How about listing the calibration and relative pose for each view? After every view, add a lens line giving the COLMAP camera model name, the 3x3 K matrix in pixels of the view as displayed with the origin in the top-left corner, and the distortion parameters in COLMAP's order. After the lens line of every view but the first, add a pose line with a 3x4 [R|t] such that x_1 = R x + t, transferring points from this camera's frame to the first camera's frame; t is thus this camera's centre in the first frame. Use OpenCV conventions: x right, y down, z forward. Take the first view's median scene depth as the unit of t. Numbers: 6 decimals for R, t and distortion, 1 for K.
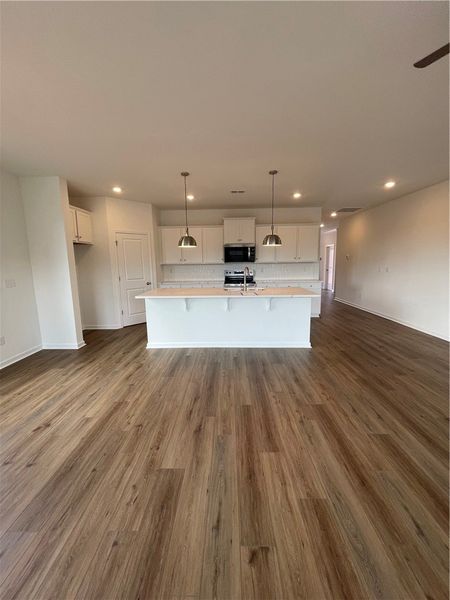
lens RADIAL K [[244.3, 0, 225.5], [0, 244.3, 300.2], [0, 0, 1]] dist [0.002184, 0.001694]
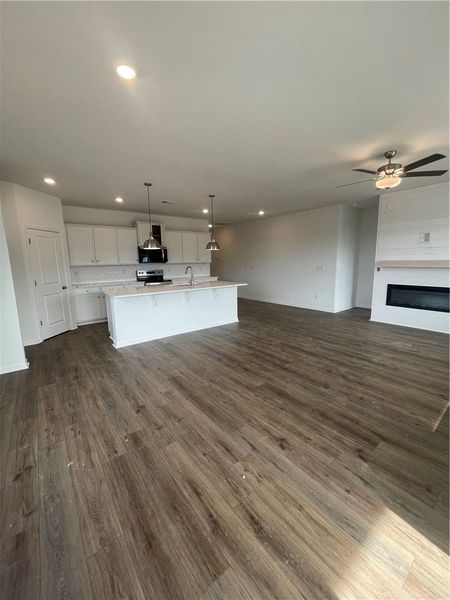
lens RADIAL K [[244.3, 0, 224.5], [0, 244.3, 299.2], [0, 0, 1]] dist [0.002184, 0.001694]
pose [[0.774390, -0.102309, 0.624382, -0.631386], [0.109881, 0.993591, 0.026526, 0.019828], [-0.623094, 0.048066, 0.780669, -0.075679]]
